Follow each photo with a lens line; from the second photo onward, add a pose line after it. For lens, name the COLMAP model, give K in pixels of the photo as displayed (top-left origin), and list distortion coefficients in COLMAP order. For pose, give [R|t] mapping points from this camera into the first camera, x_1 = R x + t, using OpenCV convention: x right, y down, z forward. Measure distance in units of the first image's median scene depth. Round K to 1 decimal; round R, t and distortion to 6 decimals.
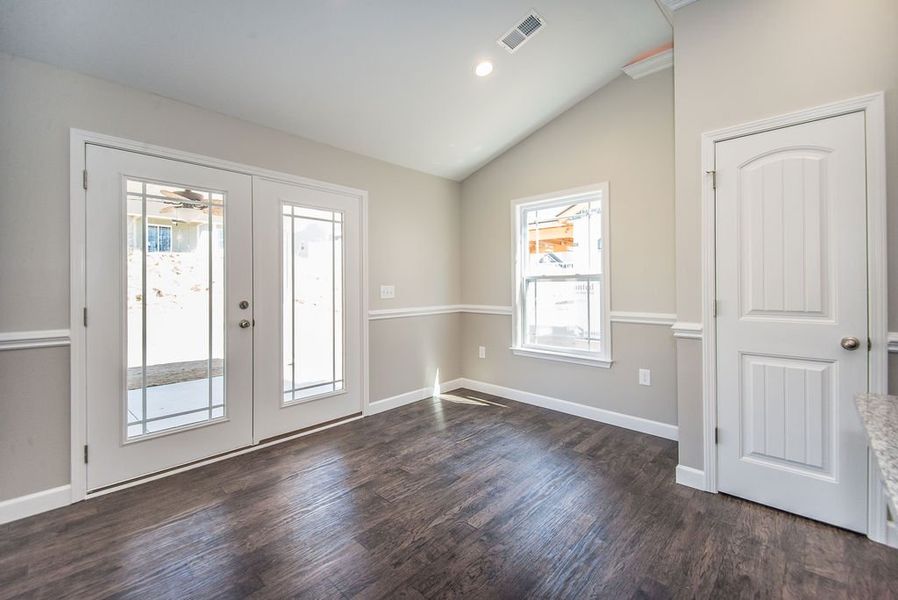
lens RADIAL K [[367.1, 0, 451.2], [0, 367.1, 284.1], [0, 0, 1]] dist [0.016239, -0.000287]
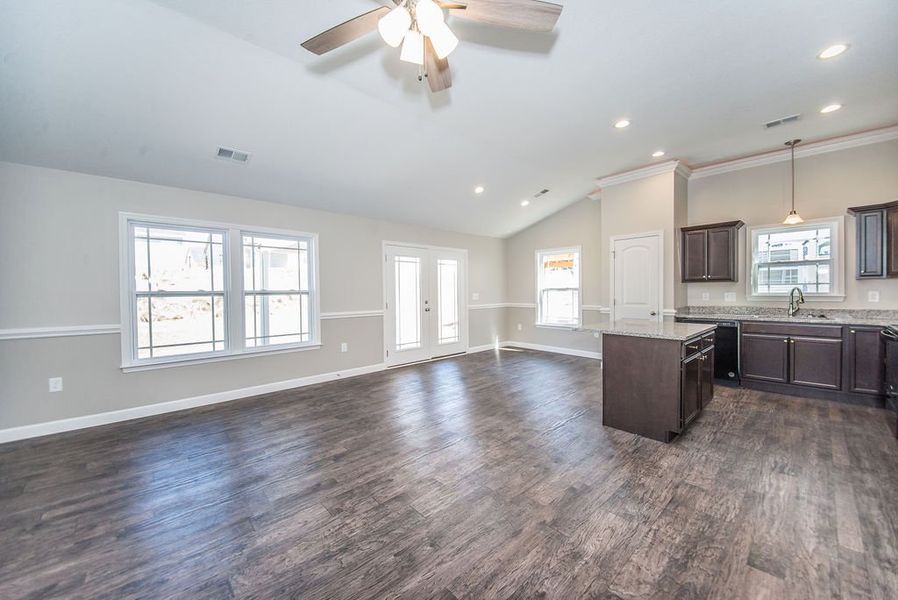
lens RADIAL K [[333.9, 0, 446.8], [0, 333.9, 296.4], [0, 0, 1]] dist [0.000102, -0.000326]
pose [[0.997348, -0.004690, -0.072632, -0.232281], [0.006182, 0.999774, 0.020331, -0.023309], [0.072521, -0.020726, 0.997152, -1.068951]]
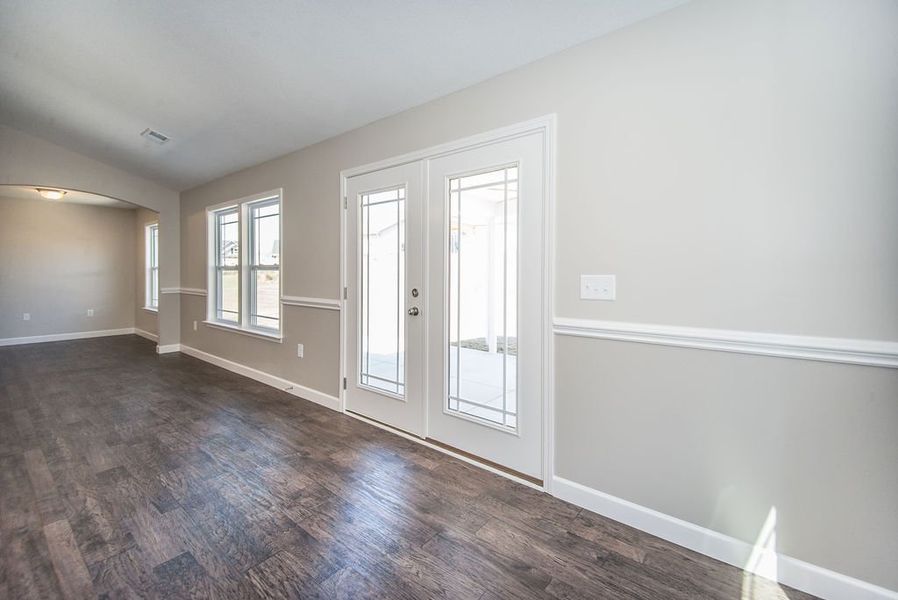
lens RADIAL K [[367.1, 0, 451.2], [0, 367.1, 284.1], [0, 0, 1]] dist [0.016239, -0.000287]
pose [[0.106097, 0.025741, -0.994023, 0.392093], [-0.005548, 0.999665, 0.025295, 0.006847], [0.994340, 0.002832, 0.106204, 0.901880]]
